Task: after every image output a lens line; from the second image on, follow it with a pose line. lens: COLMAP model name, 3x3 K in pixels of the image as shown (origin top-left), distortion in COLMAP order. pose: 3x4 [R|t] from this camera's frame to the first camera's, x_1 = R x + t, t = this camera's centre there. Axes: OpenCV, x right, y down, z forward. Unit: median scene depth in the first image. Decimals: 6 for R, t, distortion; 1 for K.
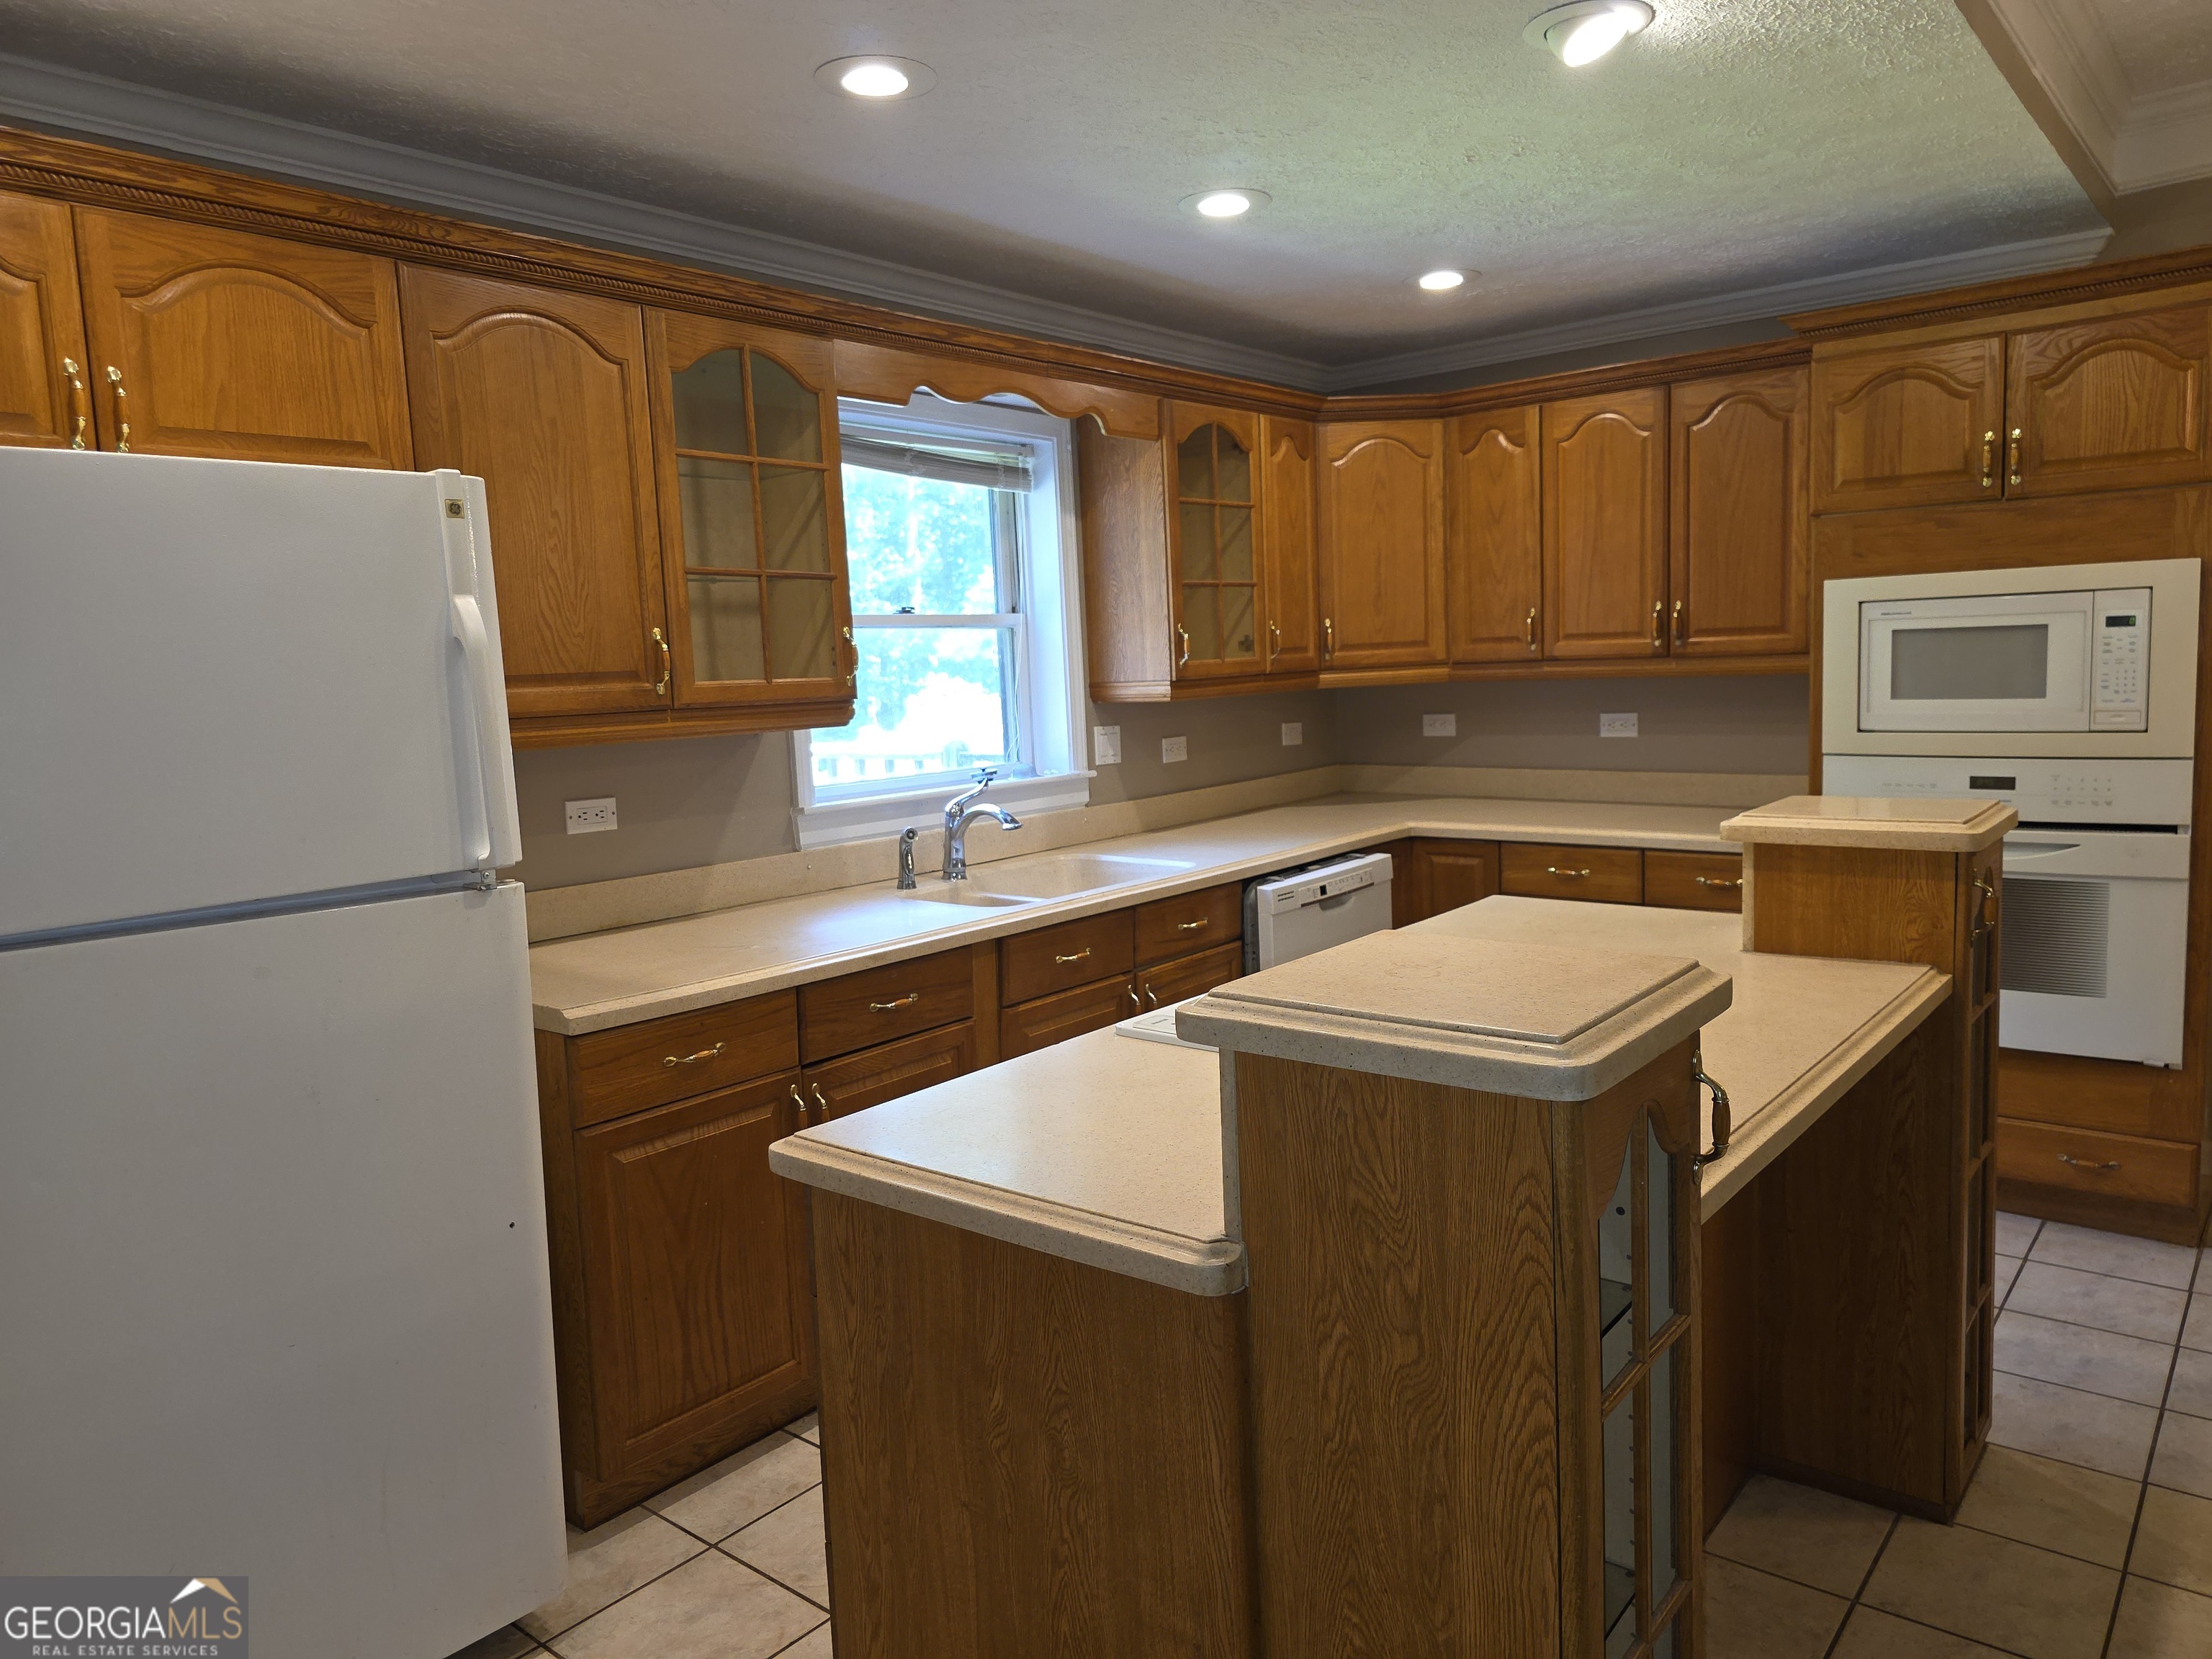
lens RADIAL K [[1519.4, 0, 1106.0], [0, 1519.4, 829.5], [0, 0, 1]] dist [0.054242, -0.051074]
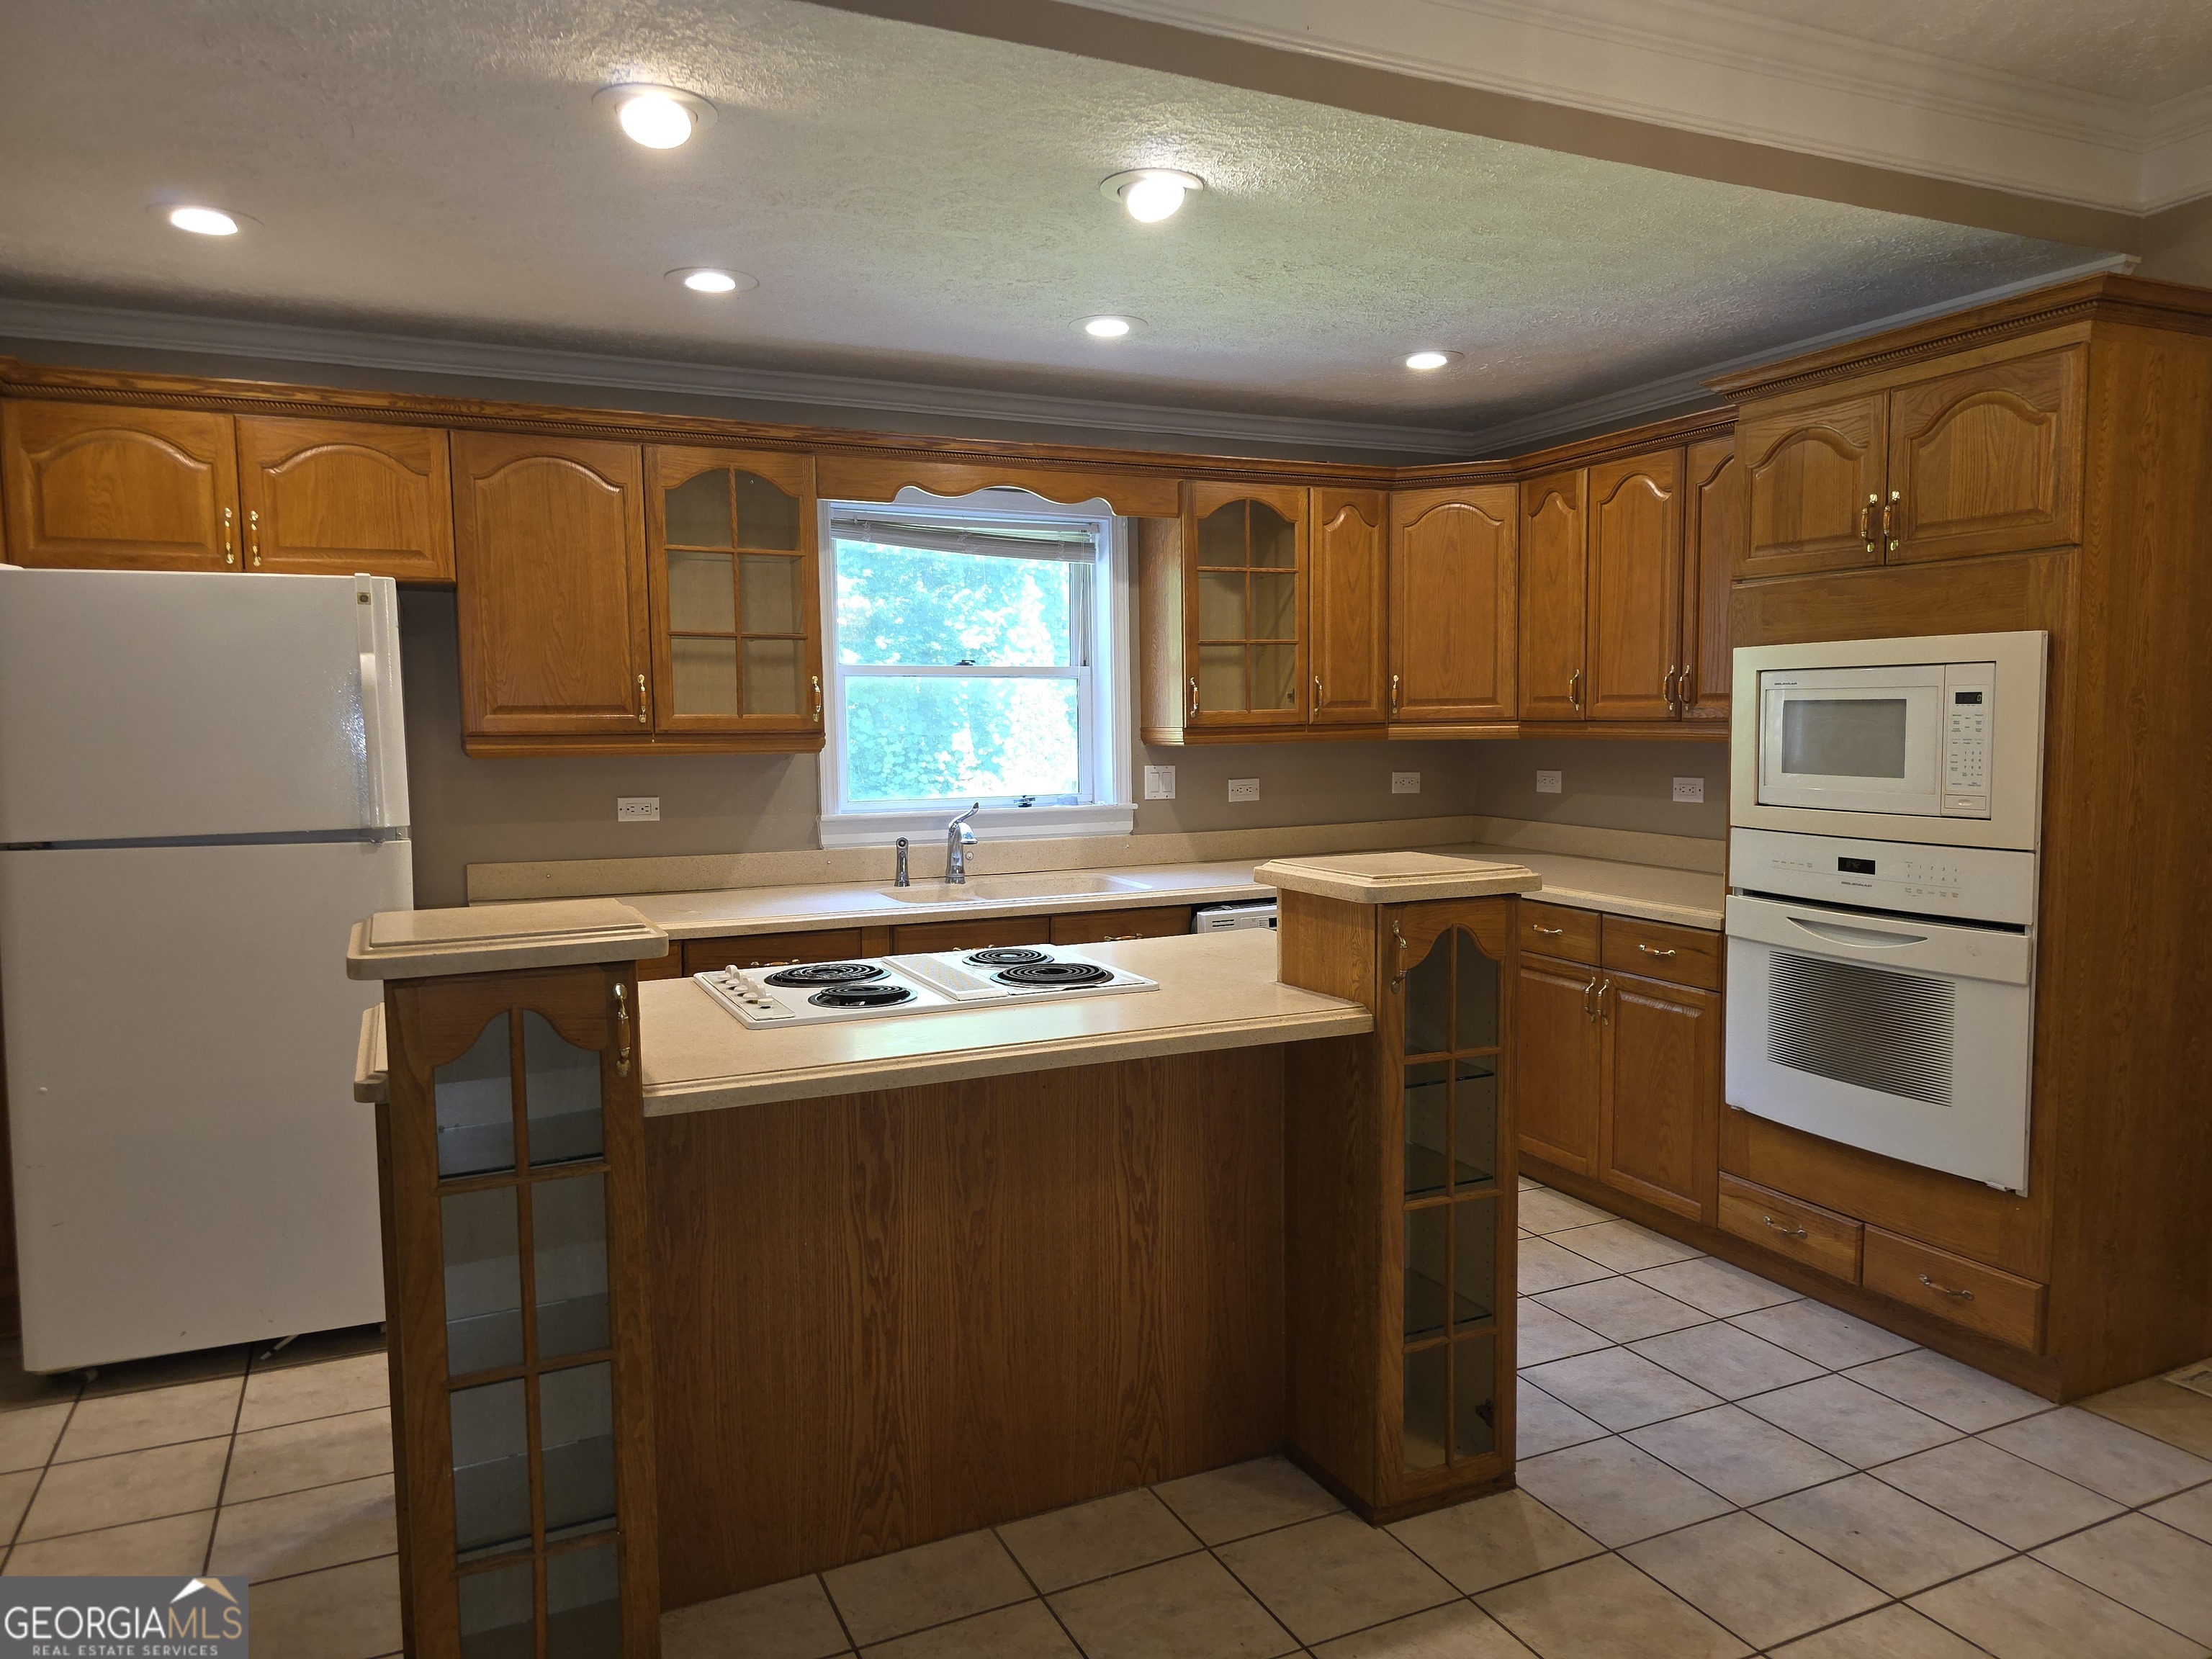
lens RADIAL K [[1508.3, 0, 1100.0], [0, 1508.3, 849.4], [0, 0, 1]] dist [0.059933, -0.057256]
pose [[0.897228, 0.069934, -0.435995, 0.547994], [-0.075017, 0.997167, 0.005571, -0.010162], [0.435150, 0.027709, 0.899932, -0.041814]]
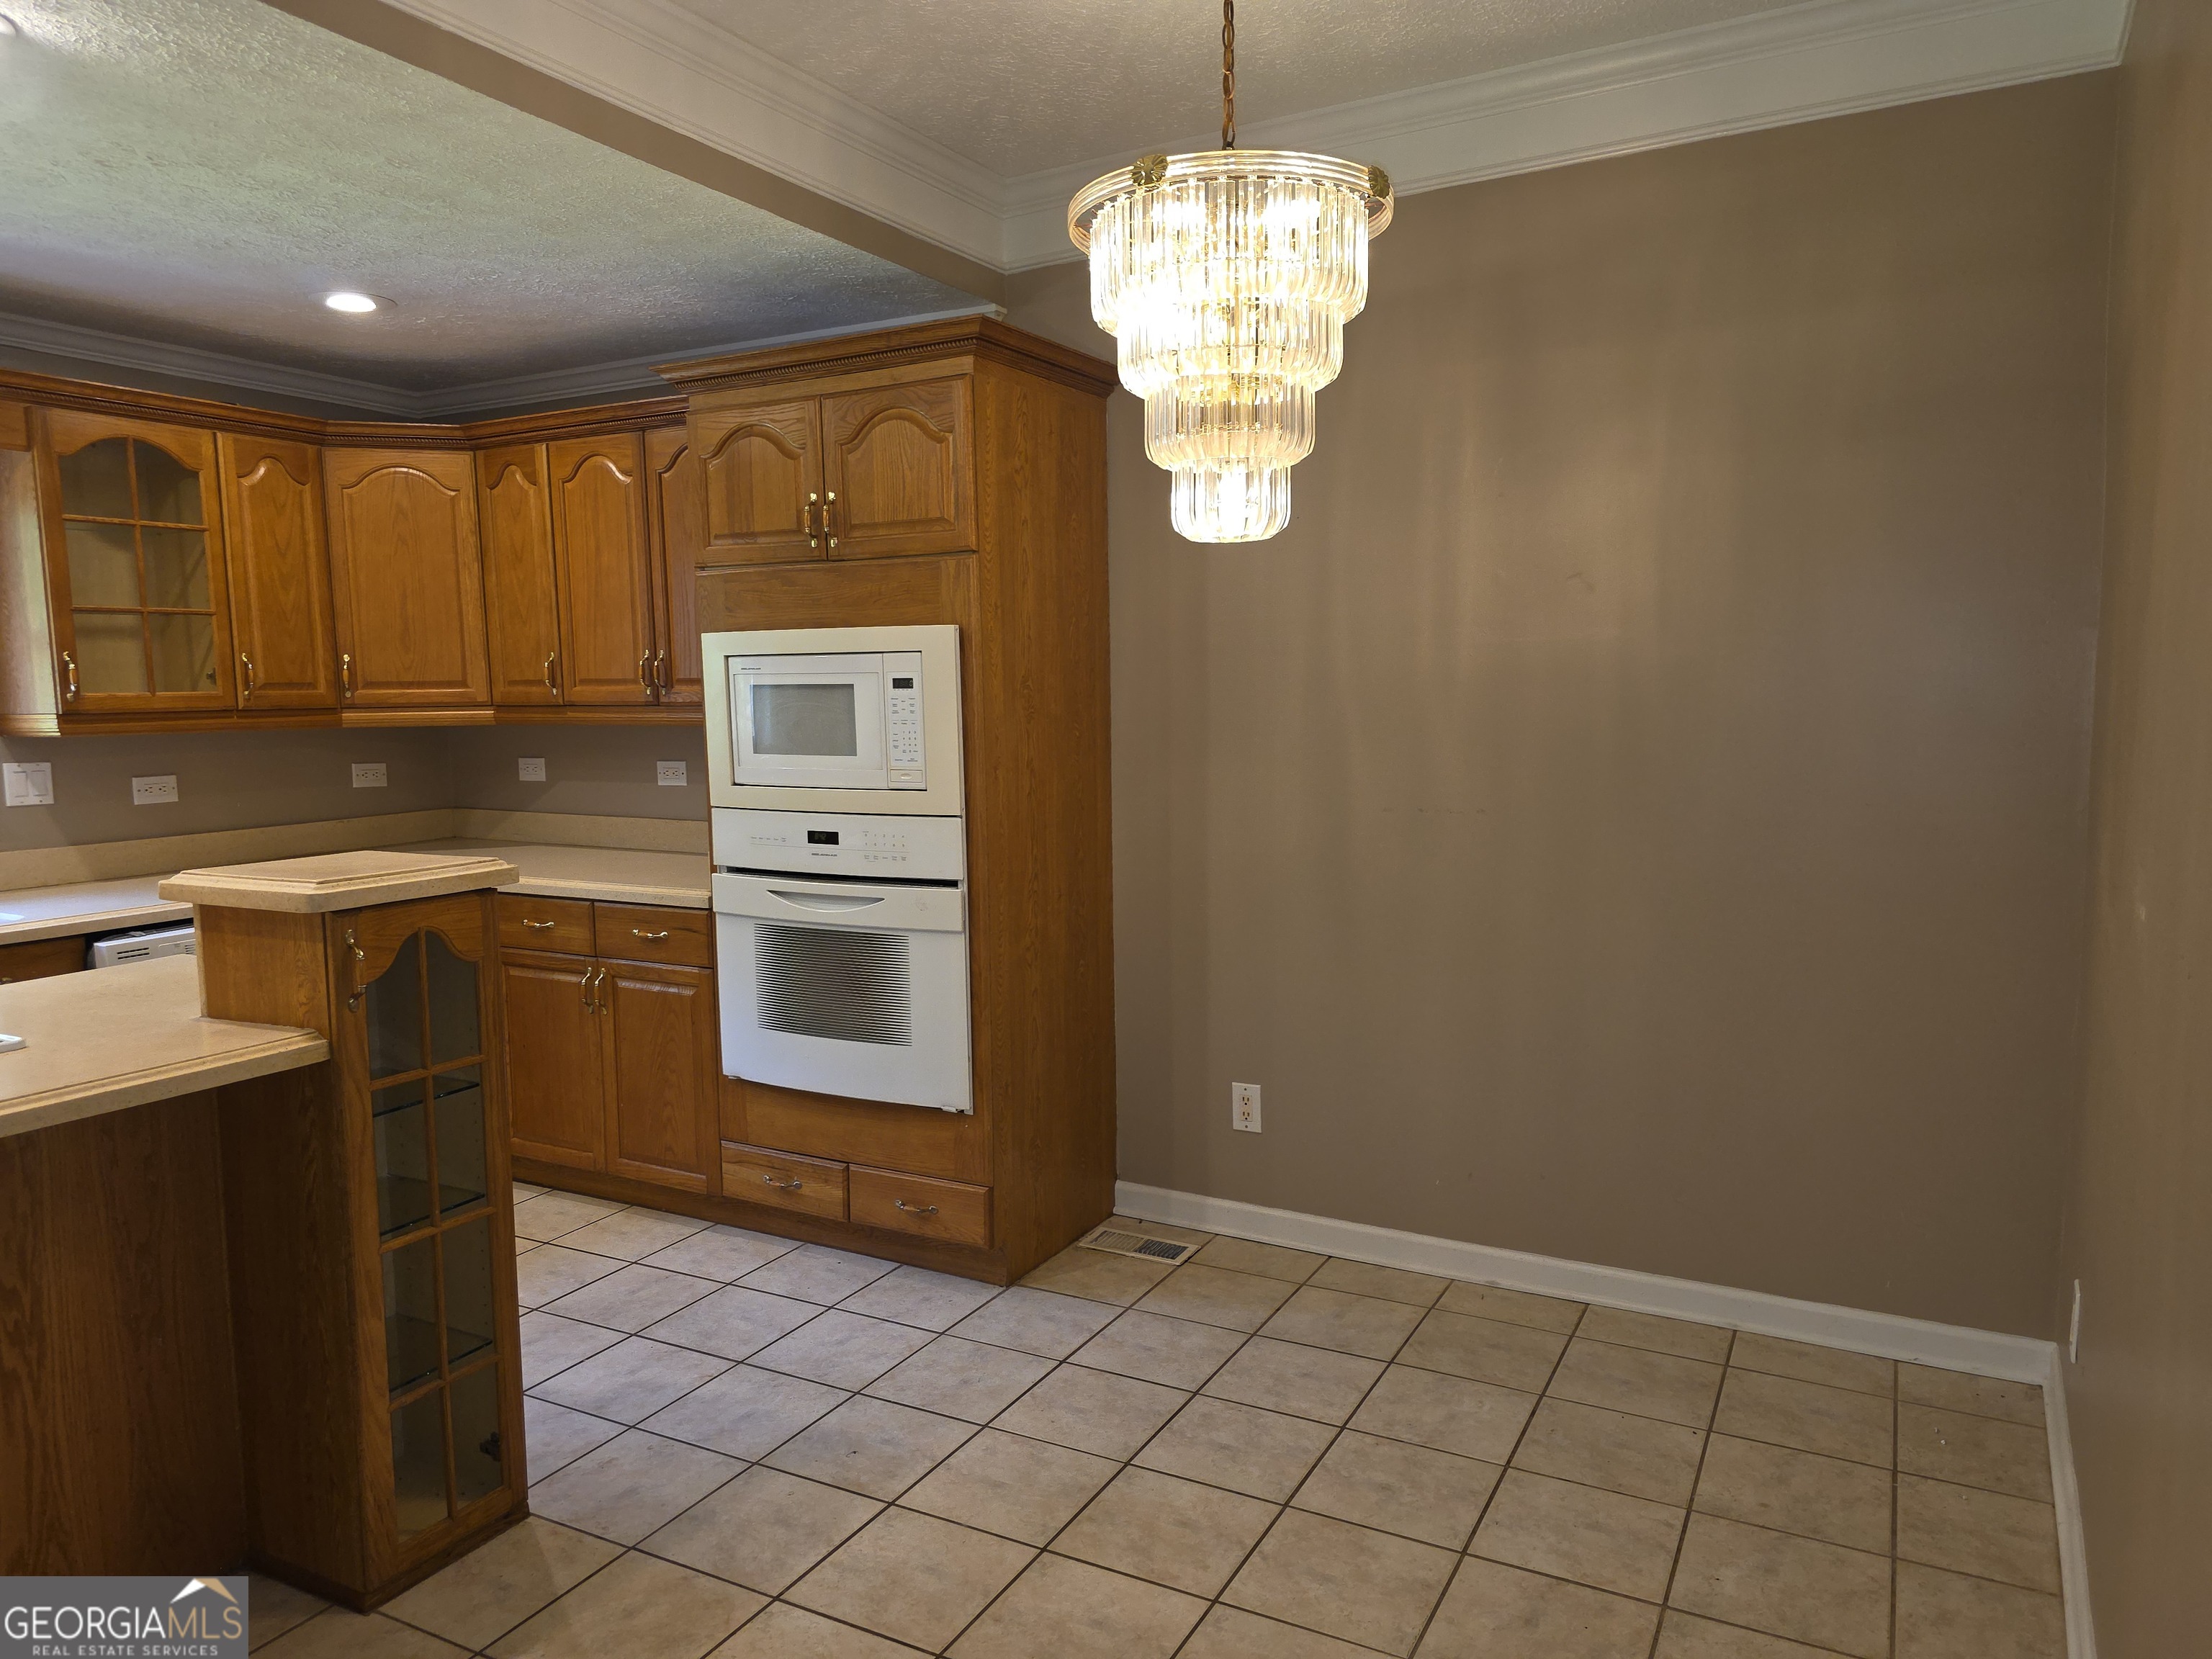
lens RADIAL K [[1508.3, 0, 1100.0], [0, 1508.3, 849.4], [0, 0, 1]] dist [0.059933, -0.057256]
pose [[0.983078, 0.008749, 0.182980, 0.554443], [-0.006397, 0.999889, -0.013437, -0.009831], [-0.183077, 0.012039, 0.983025, -0.017519]]
